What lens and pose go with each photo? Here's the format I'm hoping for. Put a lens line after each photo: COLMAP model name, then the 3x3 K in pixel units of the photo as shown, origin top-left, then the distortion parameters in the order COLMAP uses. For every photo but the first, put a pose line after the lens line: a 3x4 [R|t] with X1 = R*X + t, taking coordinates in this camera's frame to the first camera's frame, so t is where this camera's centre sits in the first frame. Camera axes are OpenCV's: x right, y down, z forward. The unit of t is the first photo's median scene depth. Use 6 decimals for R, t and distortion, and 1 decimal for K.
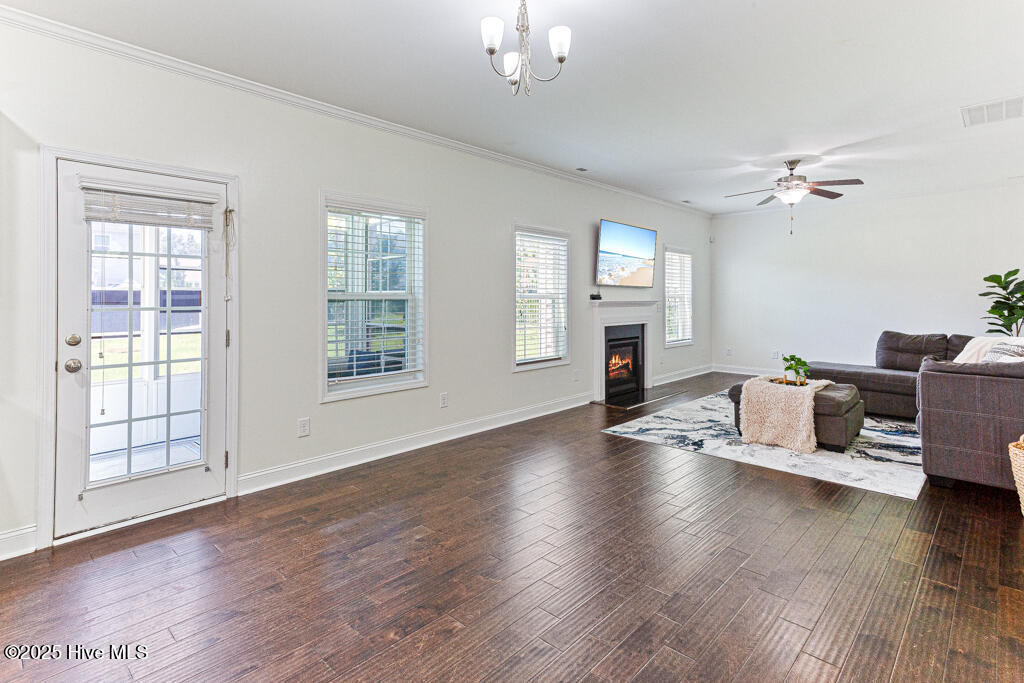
lens RADIAL K [[510.3, 0, 513.8], [0, 510.3, 296.9], [0, 0, 1]] dist [0.023431, 0.004206]
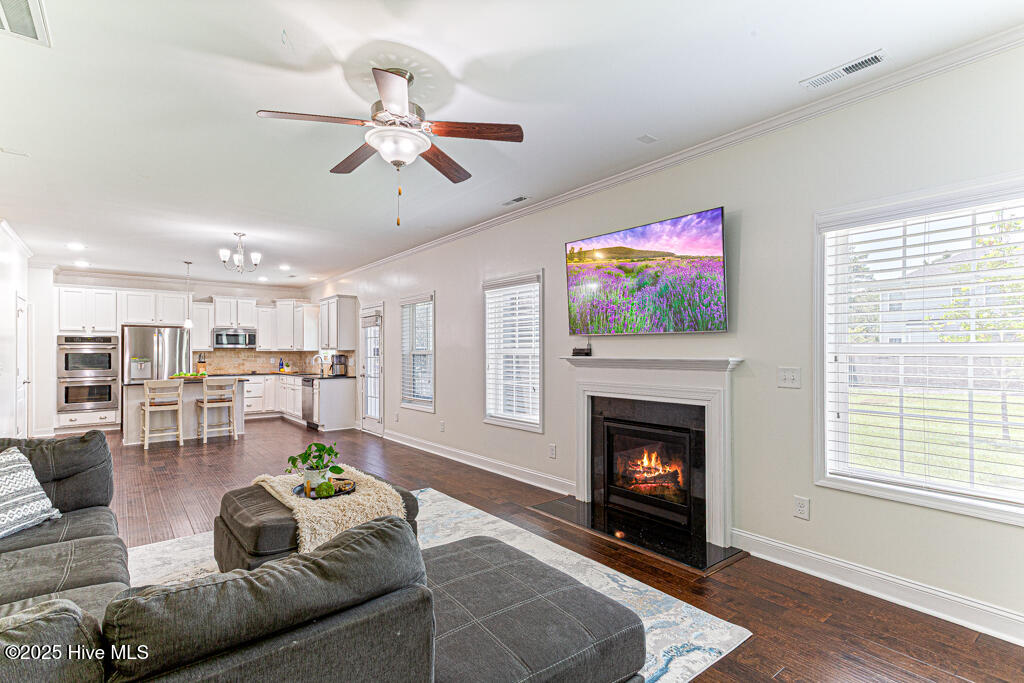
lens RADIAL K [[492.1, 0, 510.2], [0, 492.1, 348.5], [0, 0, 1]] dist [0.023752, 0.003131]
pose [[-0.142629, -0.004499, -0.989766, 0.948203], [0.007320, 0.999958, -0.005600, -0.001625], [0.989749, -0.008043, -0.142590, 1.120206]]
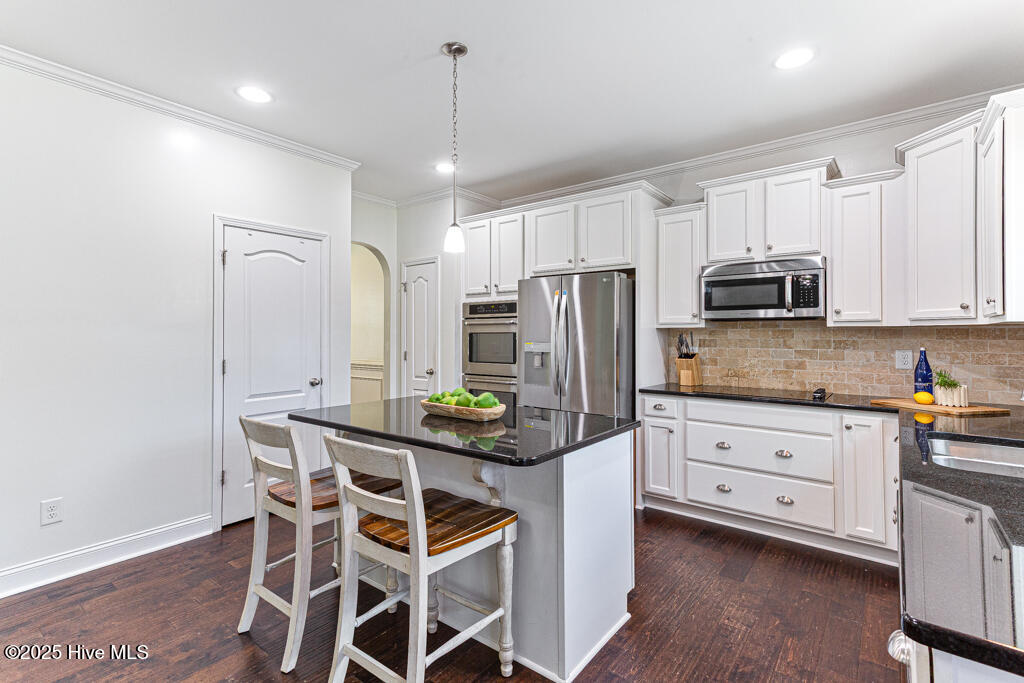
lens RADIAL K [[492.1, 0, 494.1], [0, 492.1, 327.4], [0, 0, 1]] dist [0.023752, 0.003131]
pose [[-0.997764, 0.000817, -0.066828, -0.269248], [0.001971, 0.999850, -0.017199, -0.000203], [0.066804, -0.017293, -0.997616, 0.499172]]
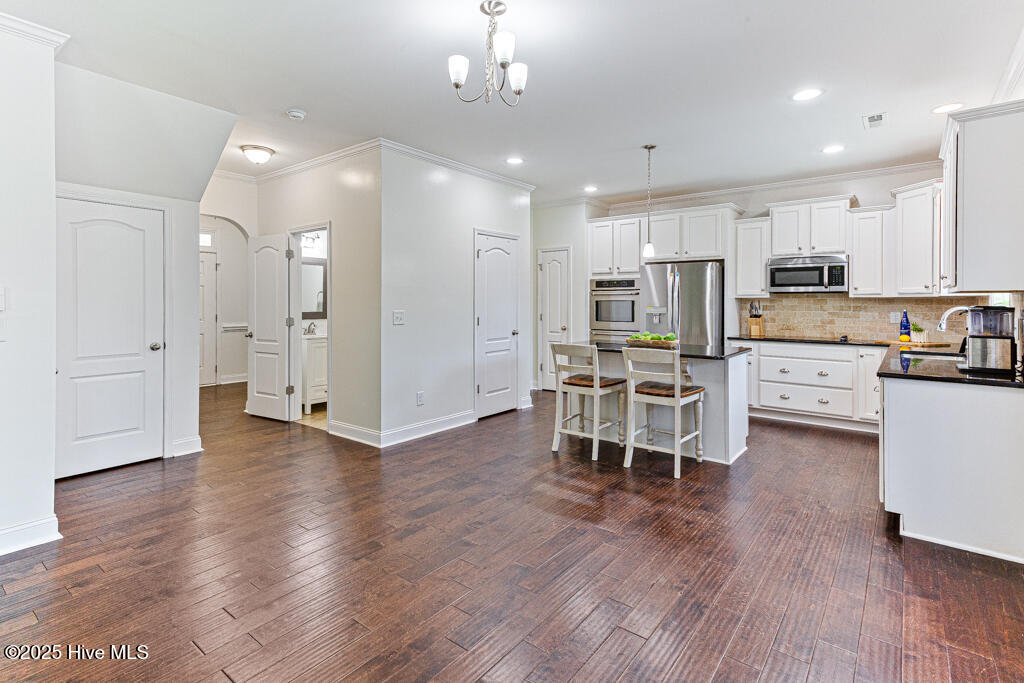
lens RADIAL K [[492.1, 0, 509.8], [0, 492.1, 301.1], [0, 0, 1]] dist [0.023752, 0.003131]
pose [[-0.997014, -0.000784, -0.077212, 0.014888], [-0.000400, 0.999987, -0.004986, 0.001848], [0.077214, -0.004940, -0.997002, 0.833129]]
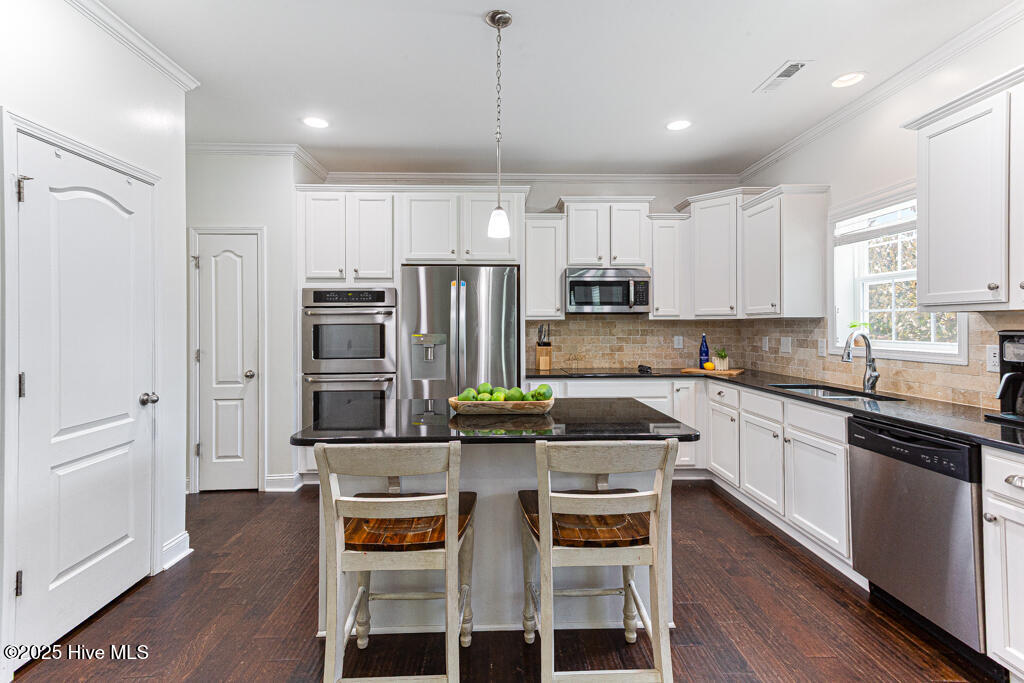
lens RADIAL K [[492.1, 0, 515.2], [0, 492.1, 322.8], [0, 0, 1]] dist [0.023752, 0.003131]
pose [[-0.710815, -0.000732, -0.703379, 0.005975], [0.006504, 0.999950, -0.007614, -0.000333], [0.703349, -0.009987, -0.710775, 0.362994]]
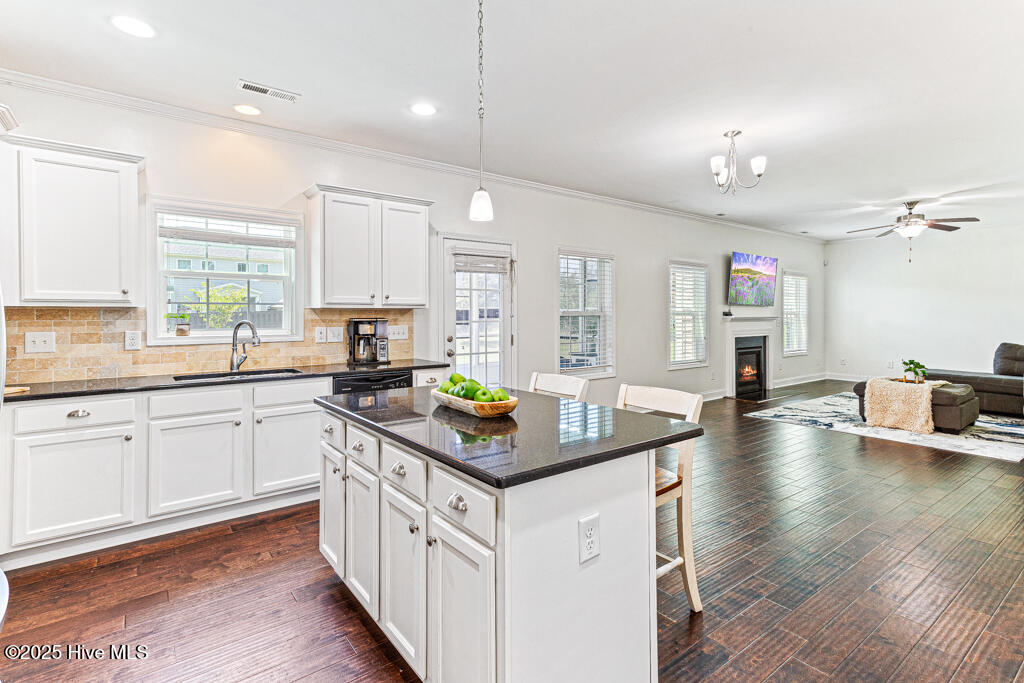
lens RADIAL K [[492.1, 0, 495.5], [0, 492.1, 316.9], [0, 0, 1]] dist [0.023752, 0.003131]
pose [[0.983058, -0.000931, -0.183293, -0.198267], [0.002142, 0.999977, 0.006408, -0.001451], [0.183283, -0.006692, 0.983037, -0.331790]]
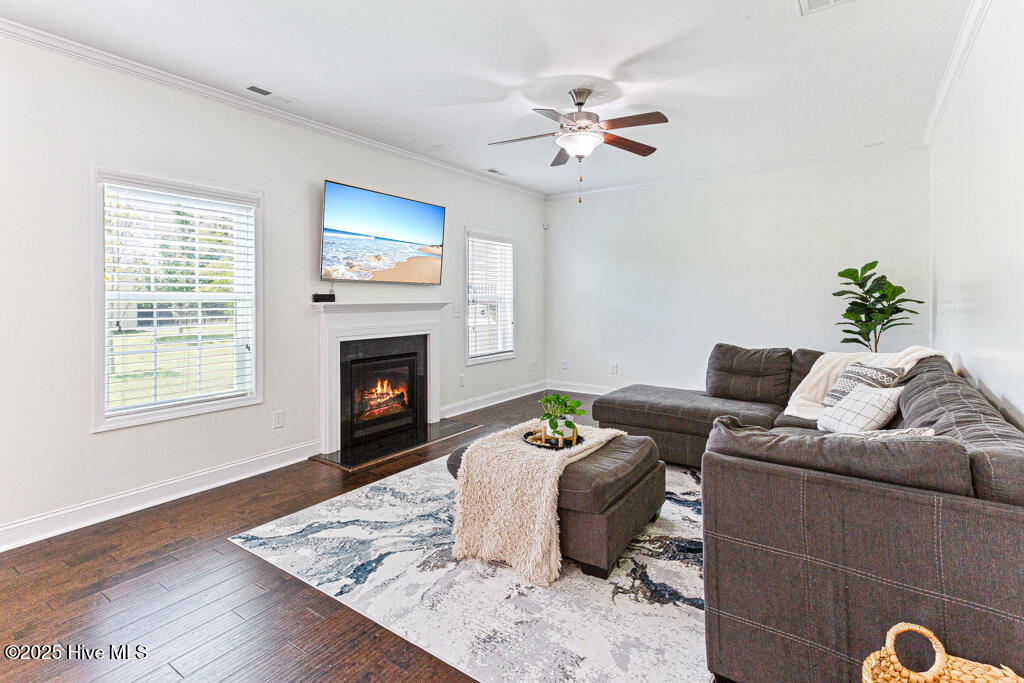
lens RADIAL K [[492.1, 0, 511.6], [0, 492.1, 296.8], [0, 0, 1]] dist [0.023752, 0.003131]
pose [[0.990655, -0.001257, 0.136382, 0.353650], [0.001203, 0.999999, 0.000473, -0.001086], [-0.136383, -0.000304, 0.990656, 0.368867]]
